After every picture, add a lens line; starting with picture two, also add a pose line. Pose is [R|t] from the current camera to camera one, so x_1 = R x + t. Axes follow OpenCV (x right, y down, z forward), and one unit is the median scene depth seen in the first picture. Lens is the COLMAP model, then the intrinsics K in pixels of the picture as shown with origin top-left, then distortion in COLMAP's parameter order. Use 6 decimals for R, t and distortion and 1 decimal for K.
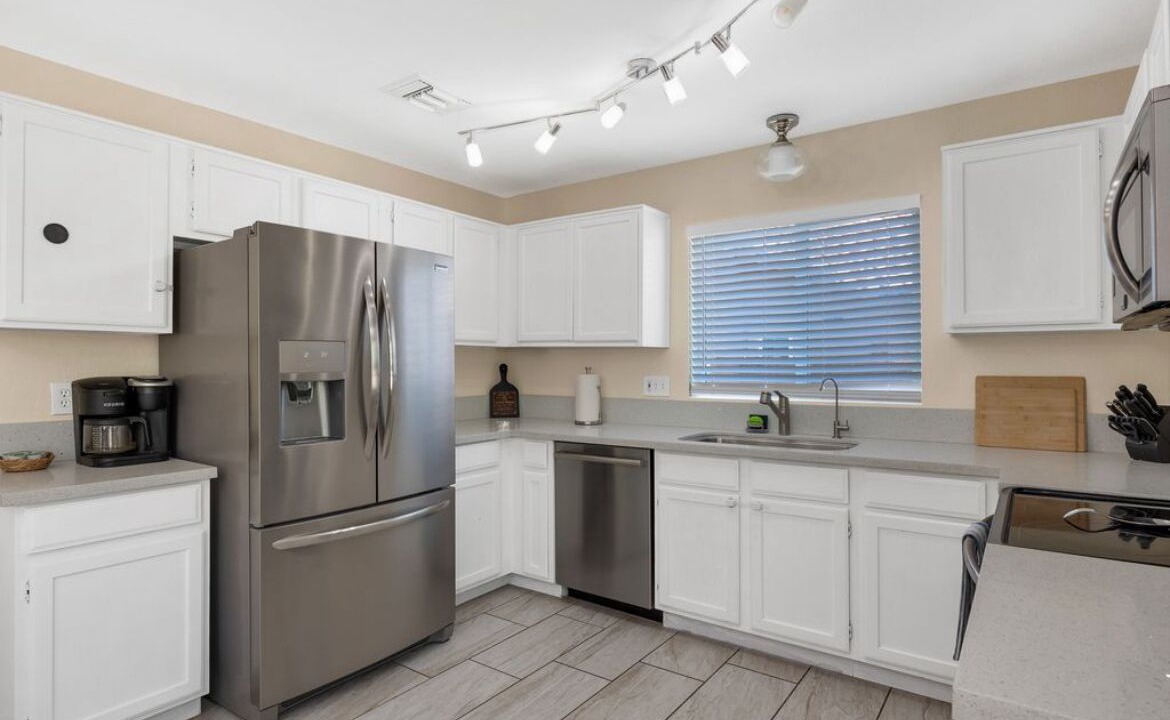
lens RADIAL K [[622.7, 0, 585.6], [0, 622.7, 359.0], [0, 0, 1]] dist [-0.003208, 0.000530]
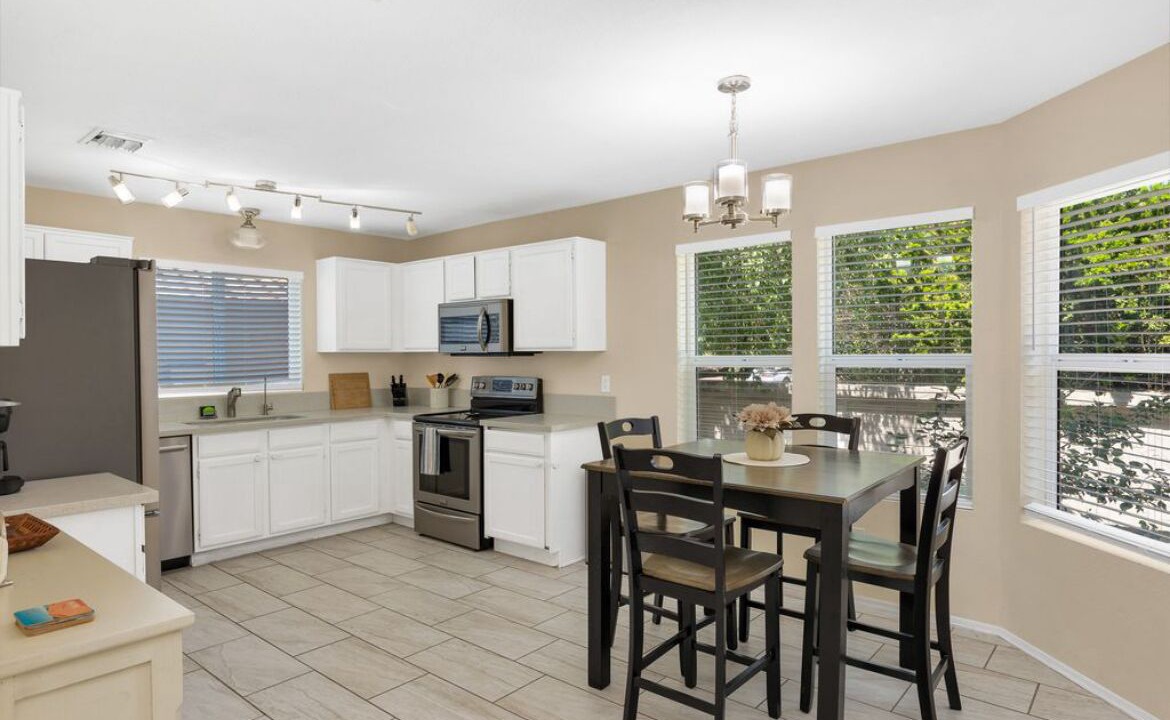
lens RADIAL K [[684.3, 0, 585.5], [0, 684.3, 364.7], [0, 0, 1]] dist [0.004369, 0.000084]
pose [[0.086390, -0.012638, 0.996181, -1.293335], [0.000539, 0.999920, 0.012638, -0.024779], [-0.996261, -0.000555, 0.086390, 0.030543]]
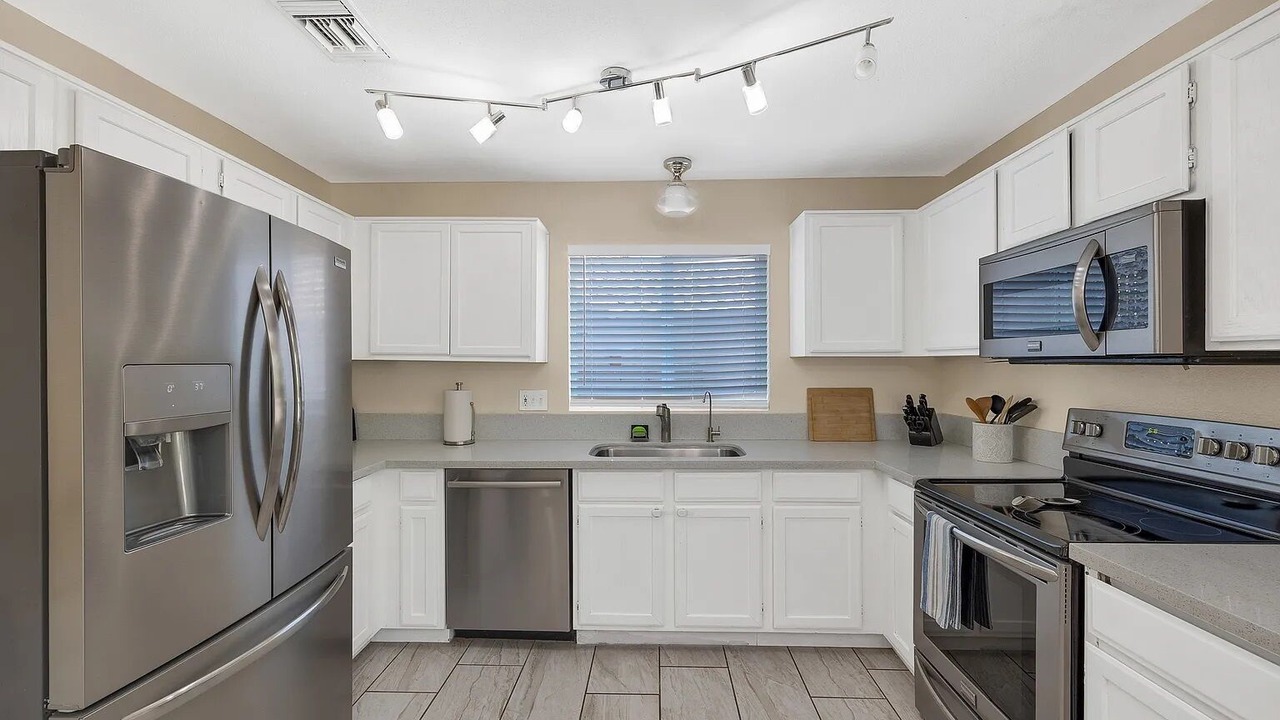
lens RADIAL K [[527.9, 0, 638.6], [0, 527.9, 362.3], [0, 0, 1]] dist [0.002637, 0.000325]
pose [[0.830725, 0.002297, 0.556678, -0.272105], [-0.004365, 0.999988, 0.002388, -0.026085], [-0.556666, -0.004414, 0.830725, 0.248389]]
